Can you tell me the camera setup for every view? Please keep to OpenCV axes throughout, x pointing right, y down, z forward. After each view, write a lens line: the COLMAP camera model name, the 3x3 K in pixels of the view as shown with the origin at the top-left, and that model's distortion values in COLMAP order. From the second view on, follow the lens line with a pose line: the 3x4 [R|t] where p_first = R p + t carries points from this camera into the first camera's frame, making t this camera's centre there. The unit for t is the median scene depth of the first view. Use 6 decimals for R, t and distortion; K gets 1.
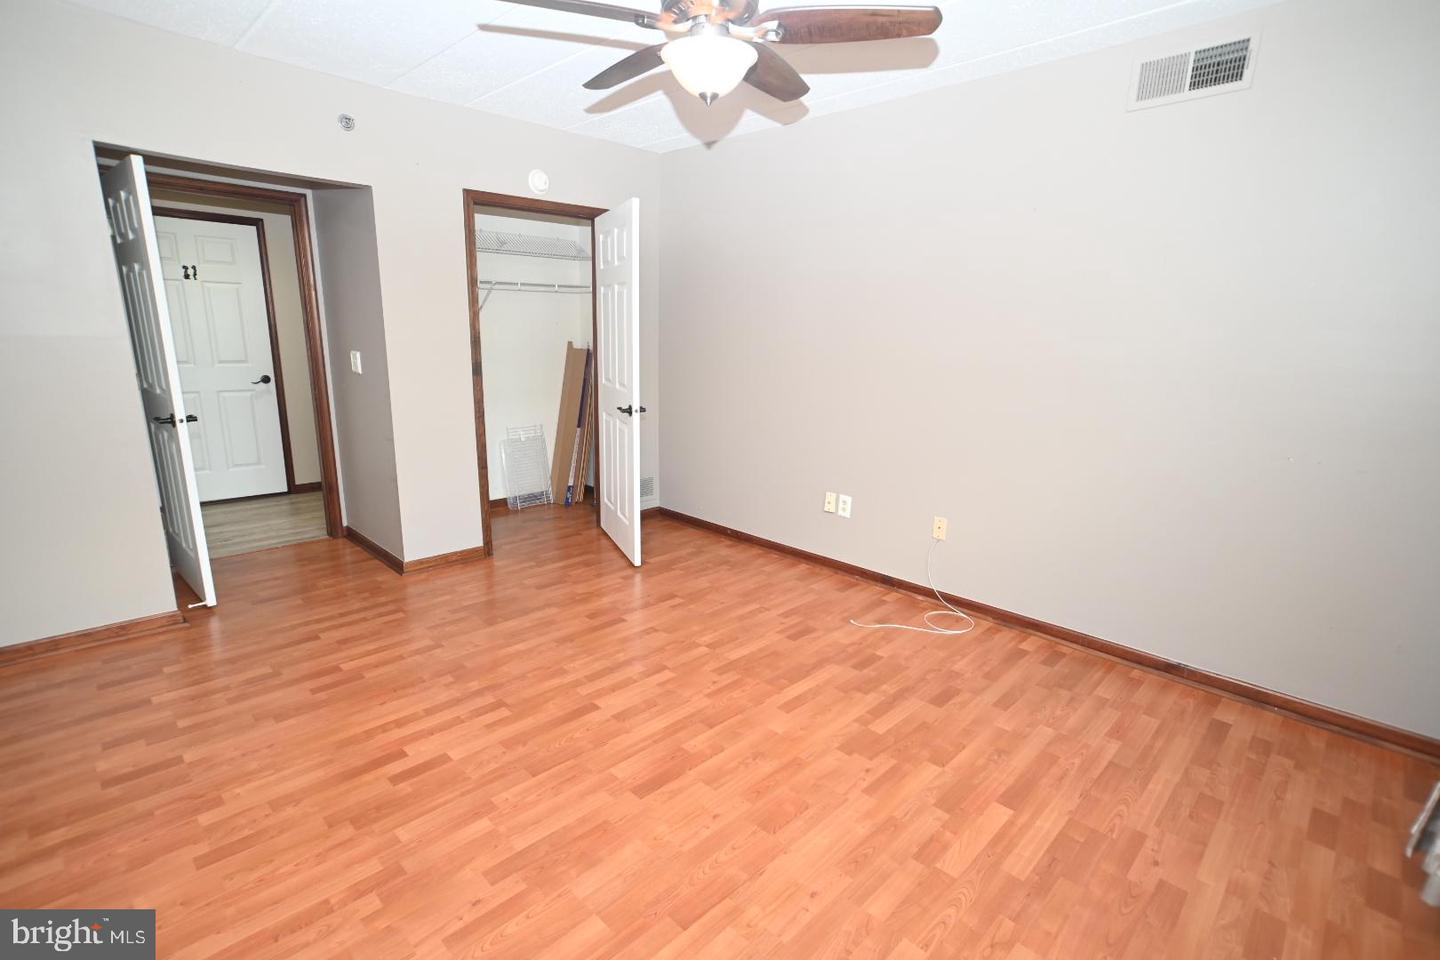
lens RADIAL K [[695.6, 0, 718.9], [0, 695.6, 485.0], [0, 0, 1]] dist [-0.045782, 0.040499]
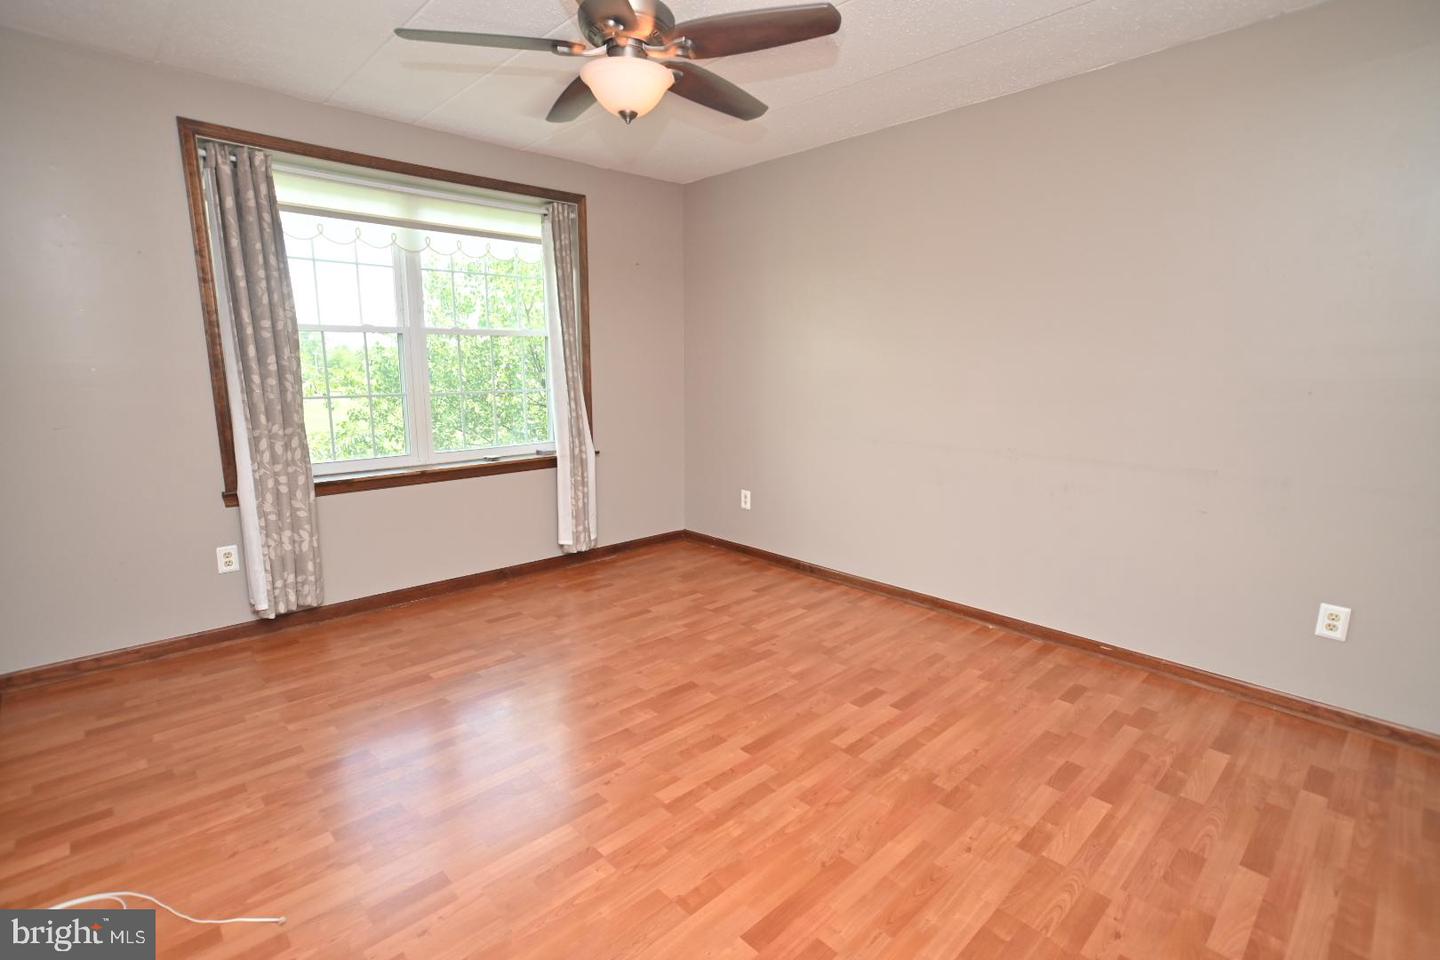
lens RADIAL K [[695.6, 0, 718.9], [0, 695.6, 485.0], [0, 0, 1]] dist [-0.045782, 0.040499]
pose [[-0.999187, -0.032821, 0.023408, -0.145719], [-0.020899, 0.918262, 0.395422, -0.353609], [-0.034473, 0.394611, -0.918201, 1.641905]]
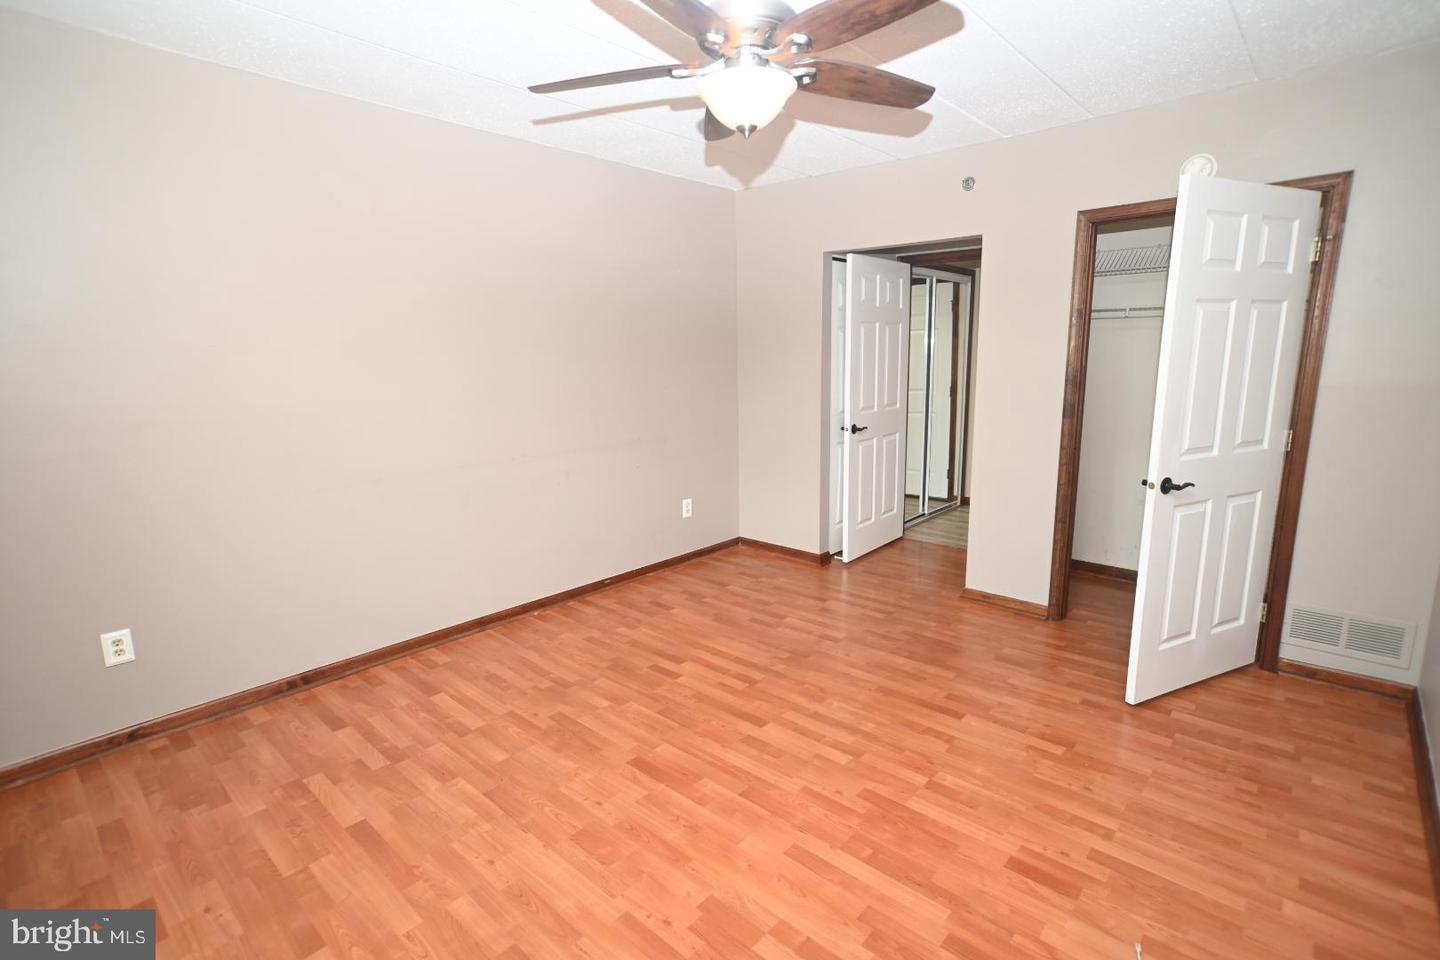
lens RADIAL K [[695.6, 0, 718.9], [0, 695.6, 485.0], [0, 0, 1]] dist [-0.045782, 0.040499]
pose [[0.047355, 0.167167, -0.984791, 0.763000], [-0.211276, 0.965267, 0.153693, -0.172149], [0.976279, 0.200784, 0.081029, 0.746847]]
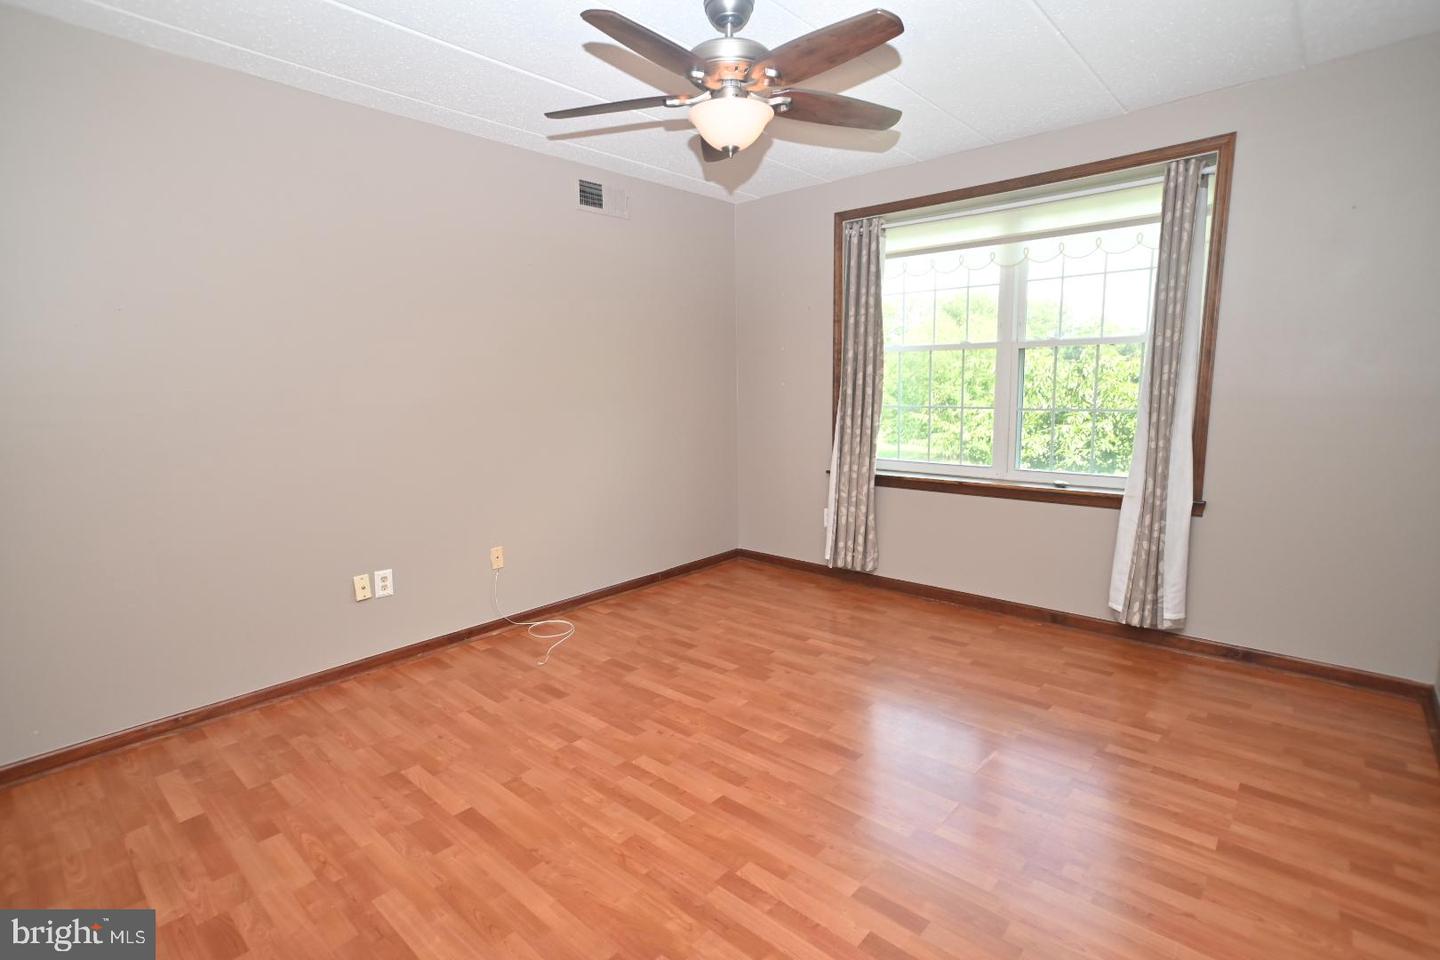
lens RADIAL K [[695.6, 0, 718.9], [0, 695.6, 485.0], [0, 0, 1]] dist [-0.045782, 0.040499]
pose [[-0.049809, -0.173666, 0.983544, -0.907312], [0.240205, 0.953779, 0.180575, -0.193618], [-0.969443, 0.245246, -0.005792, 0.877238]]
